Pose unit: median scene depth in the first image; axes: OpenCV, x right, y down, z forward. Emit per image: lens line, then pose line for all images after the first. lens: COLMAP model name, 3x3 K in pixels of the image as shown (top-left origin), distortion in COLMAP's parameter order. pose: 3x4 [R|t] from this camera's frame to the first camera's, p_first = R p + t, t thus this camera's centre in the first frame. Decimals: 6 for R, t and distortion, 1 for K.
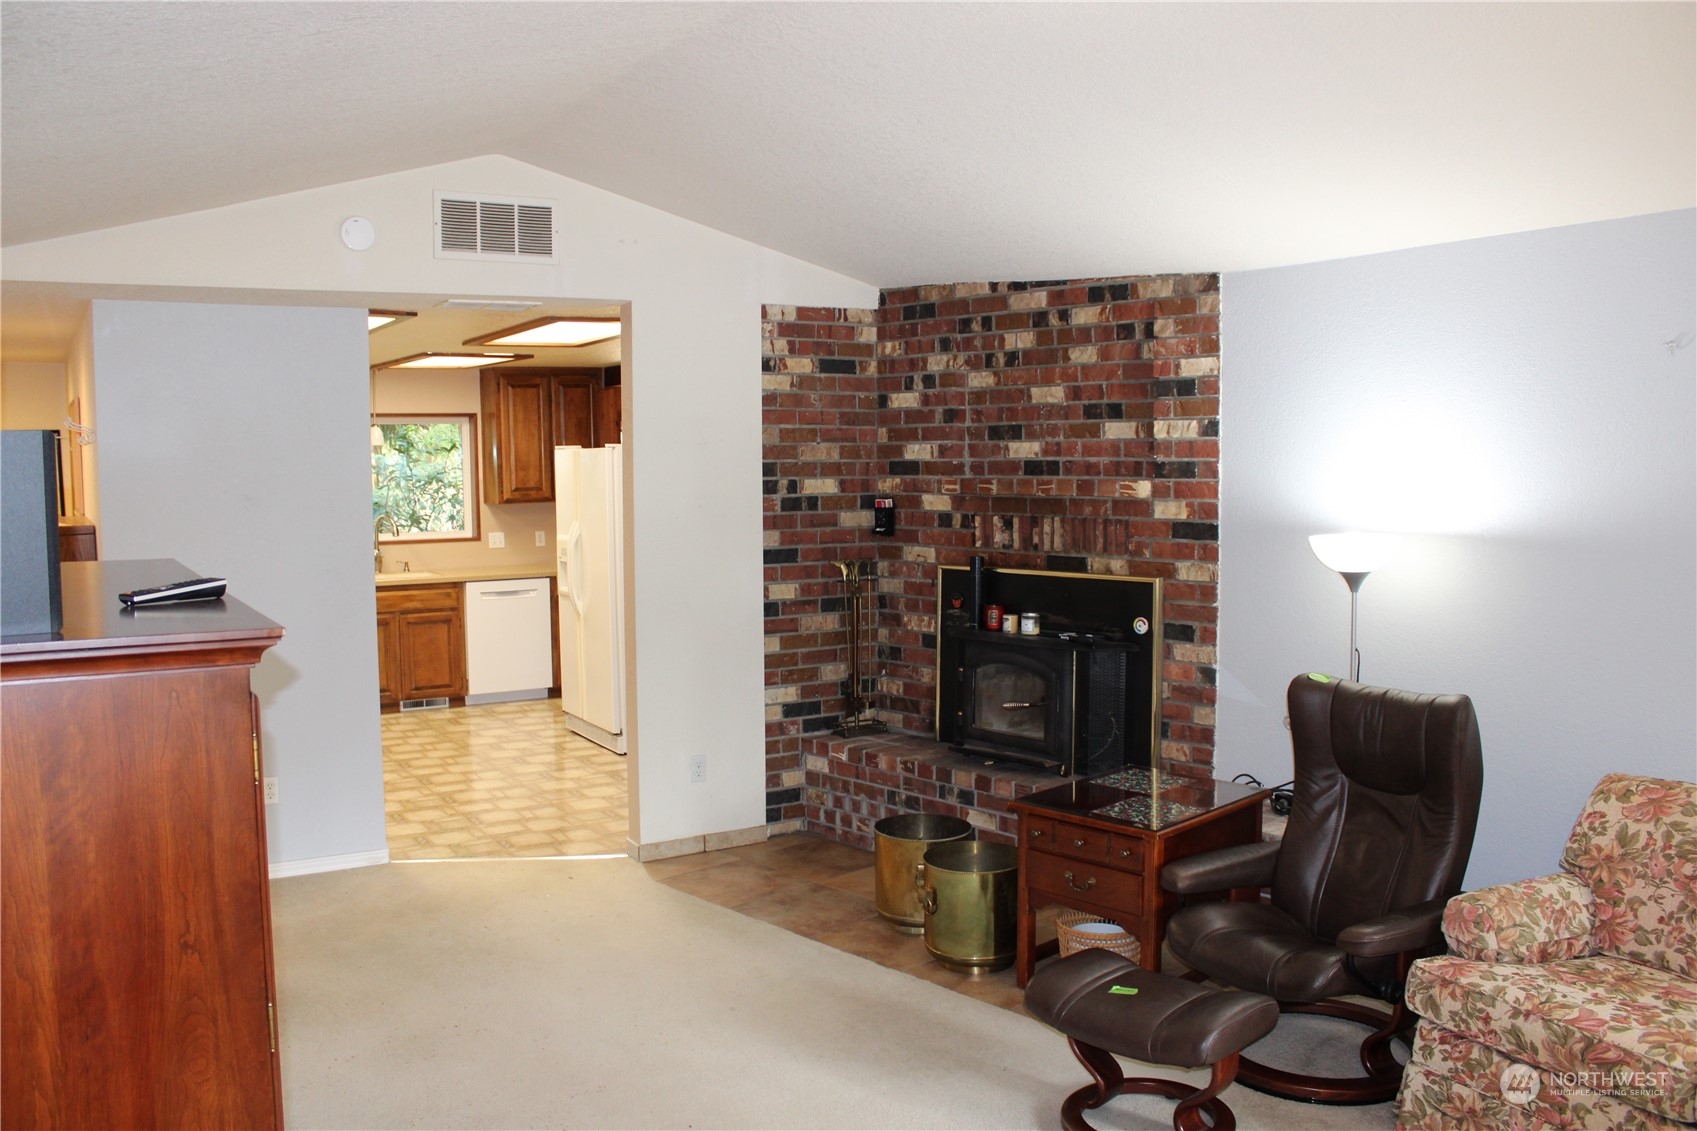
lens RADIAL K [[1424.7, 0, 846.3], [0, 1424.7, 569.2], [0, 0, 1]] dist [-0.150759, 0.122936]
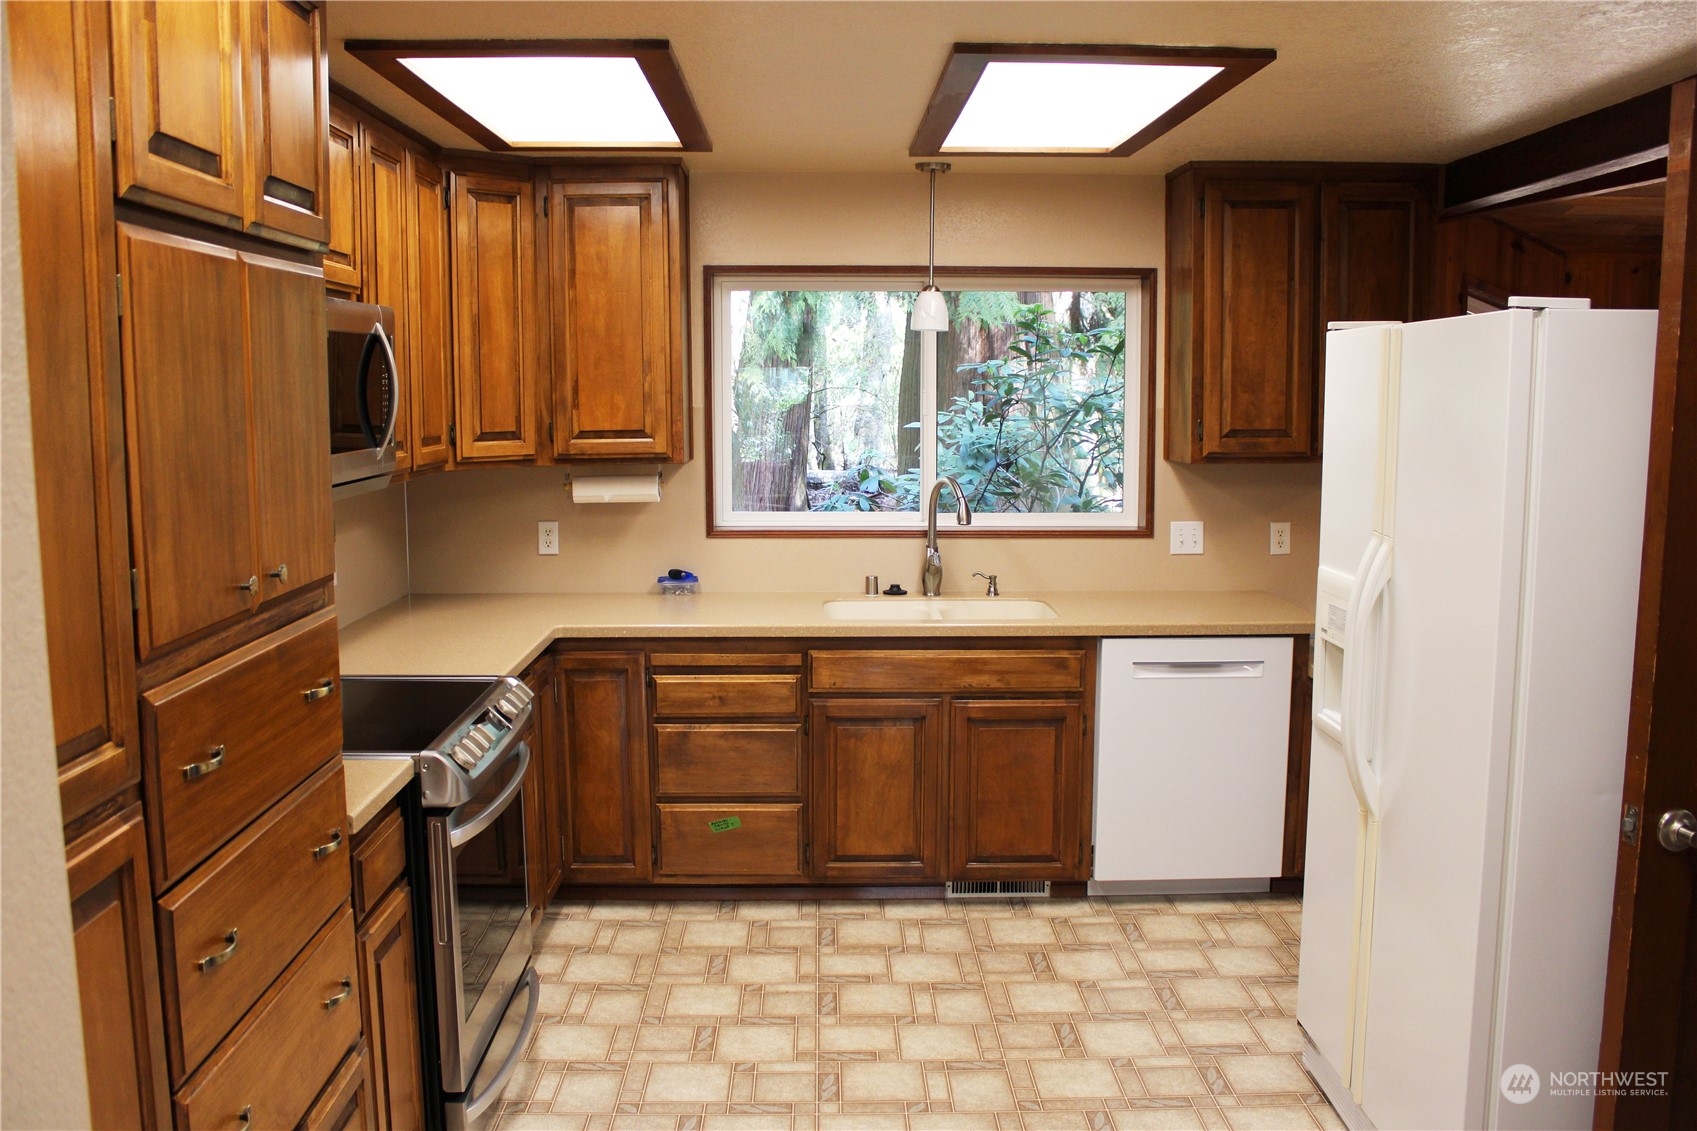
lens RADIAL K [[1424.7, 0, 837.8], [0, 1424.7, 559.2], [0, 0, 1]] dist [-0.150759, 0.122936]
pose [[0.863452, 0.068044, -0.499820, -0.115295], [-0.048876, 0.997484, 0.051359, -0.033411], [0.502057, -0.019917, 0.864605, 0.550483]]
